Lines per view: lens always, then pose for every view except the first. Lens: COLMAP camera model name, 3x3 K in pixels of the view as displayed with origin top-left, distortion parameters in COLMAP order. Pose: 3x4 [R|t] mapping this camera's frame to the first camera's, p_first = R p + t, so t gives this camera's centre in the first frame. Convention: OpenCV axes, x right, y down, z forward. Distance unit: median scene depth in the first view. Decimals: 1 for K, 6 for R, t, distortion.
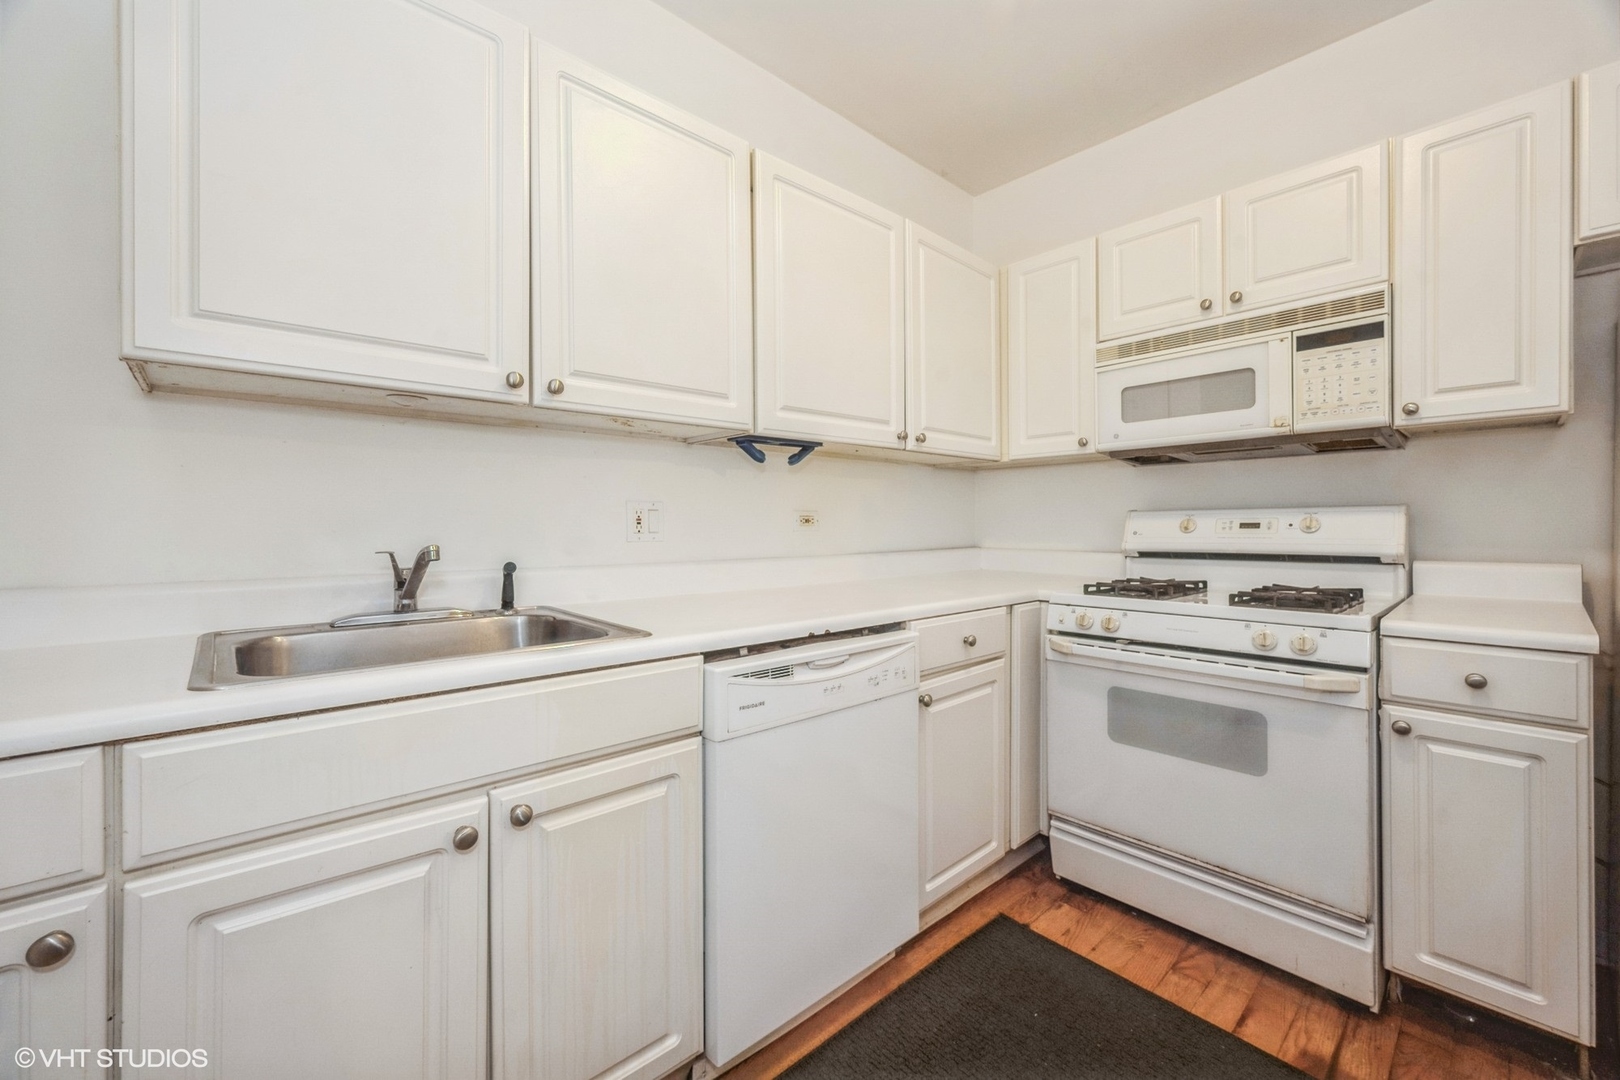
lens RADIAL K [[636.8, 0, 810.7], [0, 636.8, 535.1], [0, 0, 1]] dist [-0.001473, -0.000195]
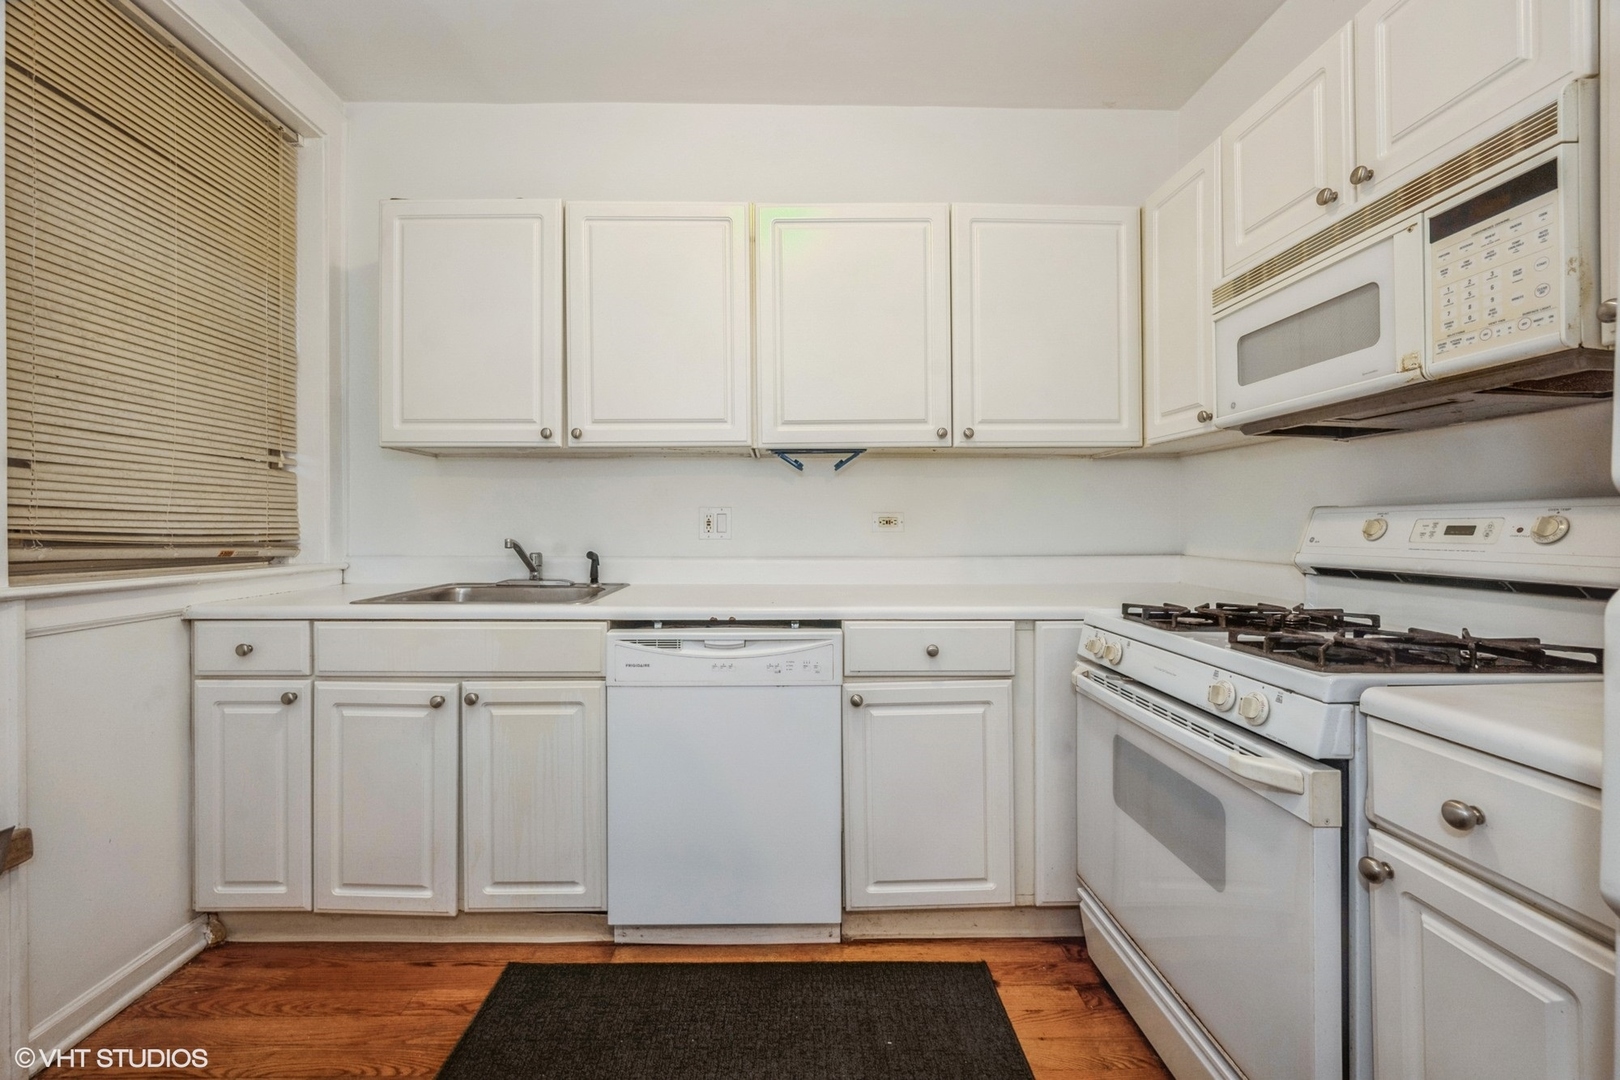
lens RADIAL K [[653.9, 0, 804.8], [0, 653.9, 535.2], [0, 0, 1]] dist [0.000018, 0.000162]
pose [[0.756793, 0.012857, -0.653528, 0.728639], [-0.011219, 0.999915, 0.006680, -0.008763], [0.653558, 0.002276, 0.756873, 0.143462]]
